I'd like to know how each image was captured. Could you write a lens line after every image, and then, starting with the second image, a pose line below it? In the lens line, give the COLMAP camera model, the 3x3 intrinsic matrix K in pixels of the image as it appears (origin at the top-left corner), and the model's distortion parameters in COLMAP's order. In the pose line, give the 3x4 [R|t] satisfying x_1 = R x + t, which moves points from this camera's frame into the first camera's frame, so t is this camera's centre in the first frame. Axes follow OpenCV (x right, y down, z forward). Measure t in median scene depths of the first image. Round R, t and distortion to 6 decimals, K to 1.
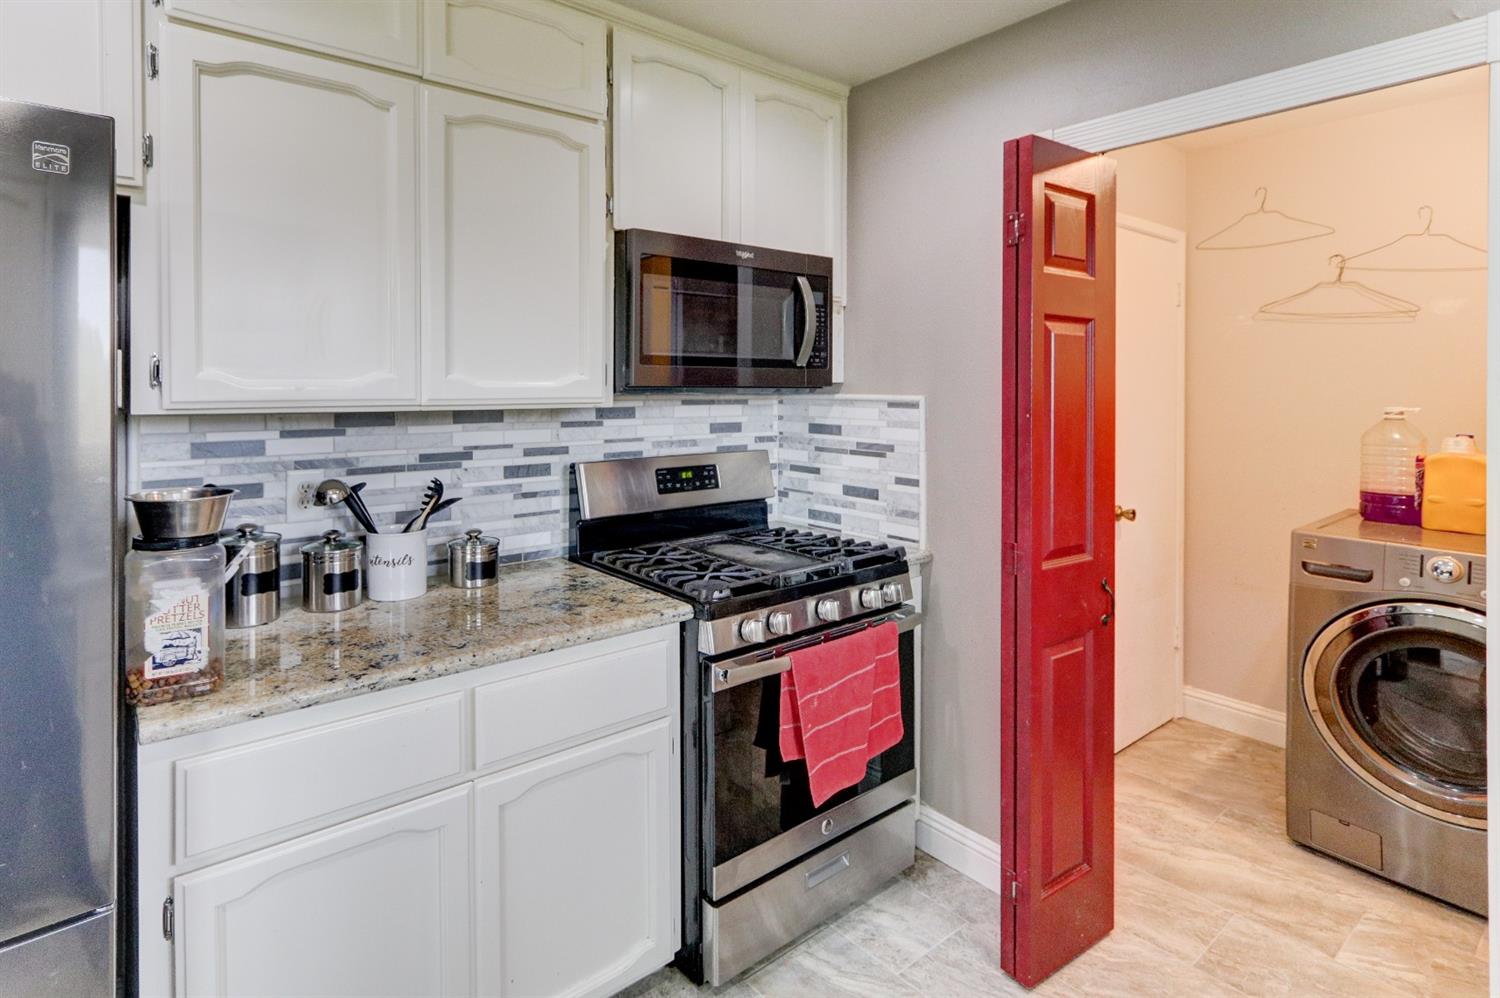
lens RADIAL K [[701.3, 0, 713.2], [0, 701.3, 396.4], [0, 0, 1]] dist [-0.000860, 0.000231]
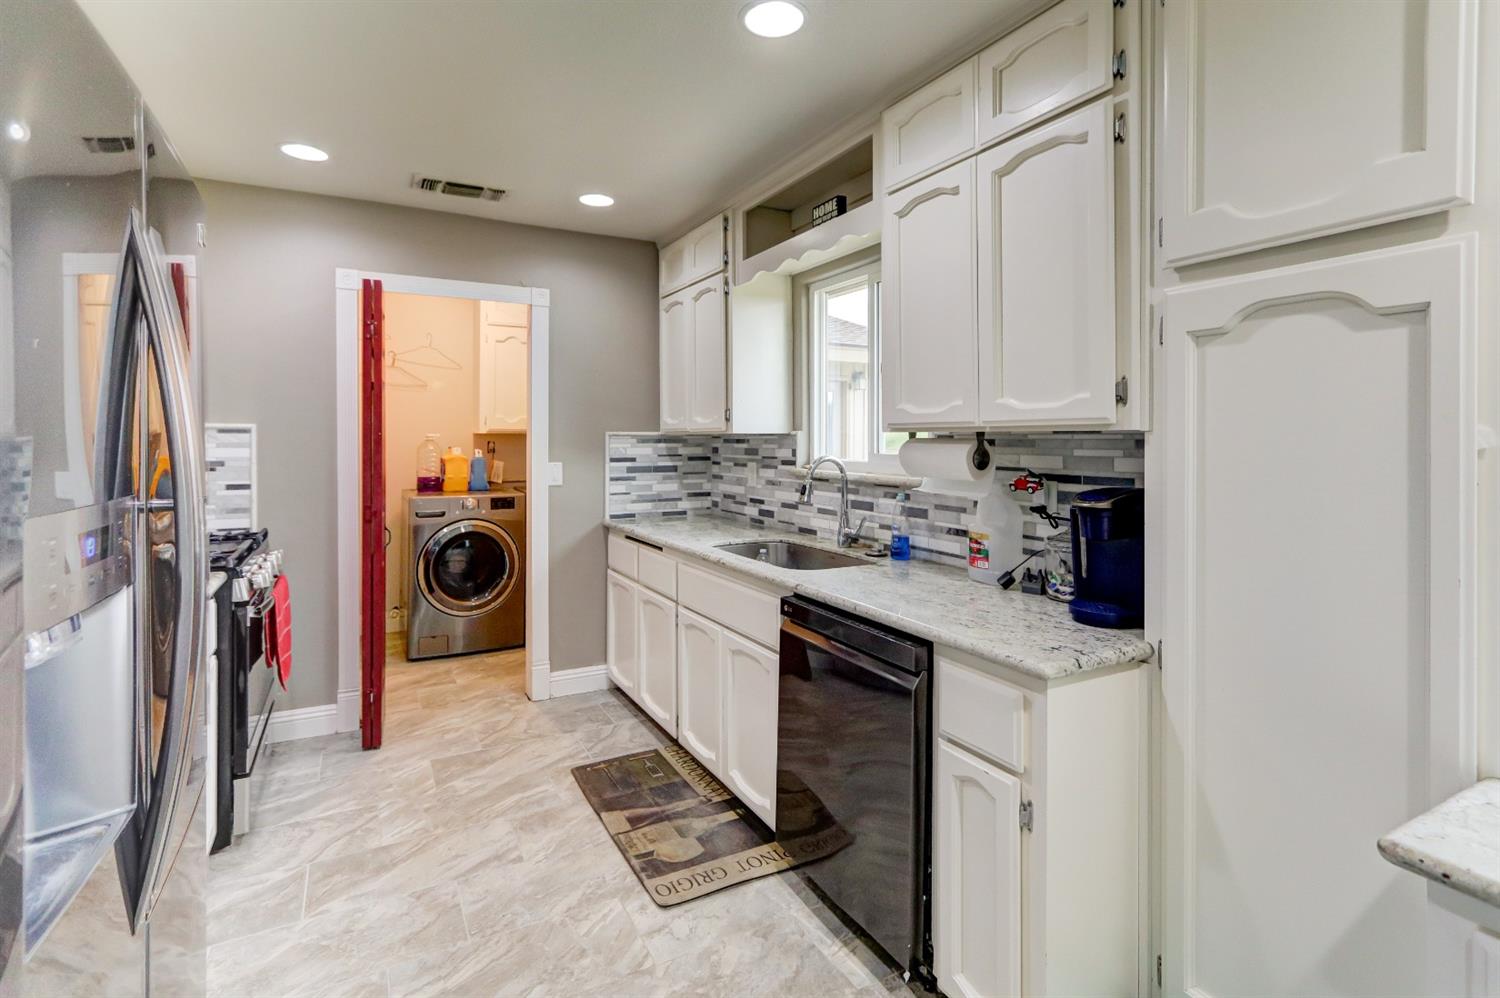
lens RADIAL K [[721.2, 0, 752.8], [0, 721.2, 432.8], [0, 0, 1]] dist [-0.001084, -0.000135]
pose [[0.124547, 0.004244, 0.992205, -0.982421], [0.004915, 0.999976, -0.004894, 0.028896], [-0.992201, 0.005486, 0.124524, -0.157742]]
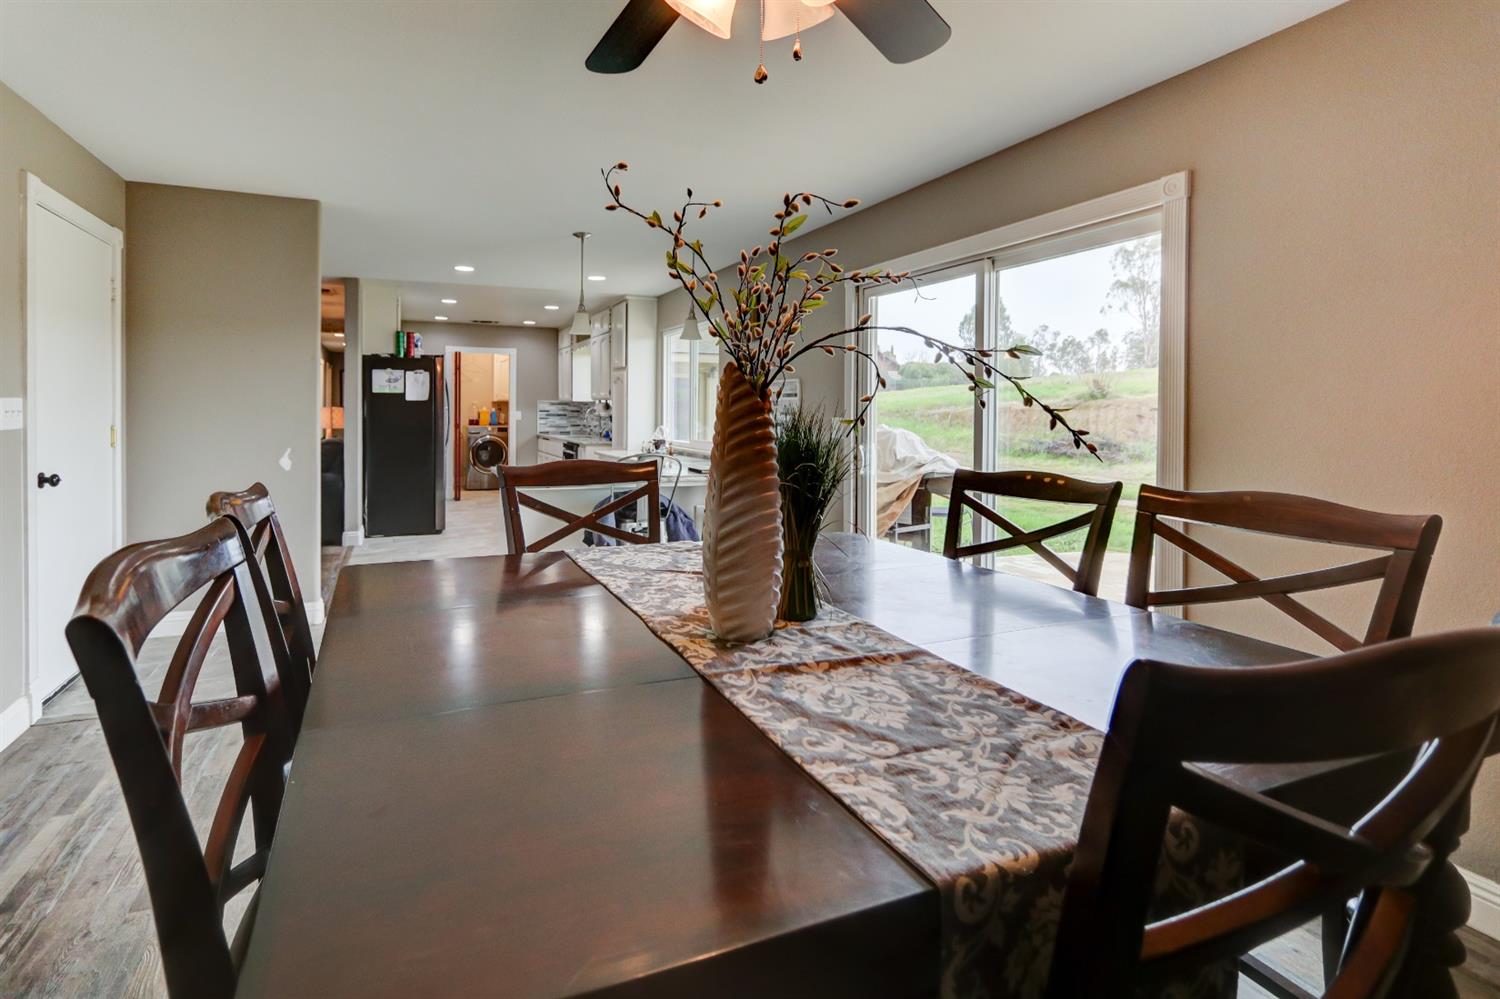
lens RADIAL K [[737.1, 0, 718.3], [0, 737.1, 435.5], [0, 0, 1]] dist [-0.003684, -0.000307]
pose [[0.211418, -0.035351, 0.976756, -3.790511], [-0.002720, 0.999321, 0.036756, 0.064298], [-0.977392, -0.010428, 0.211178, -1.781675]]
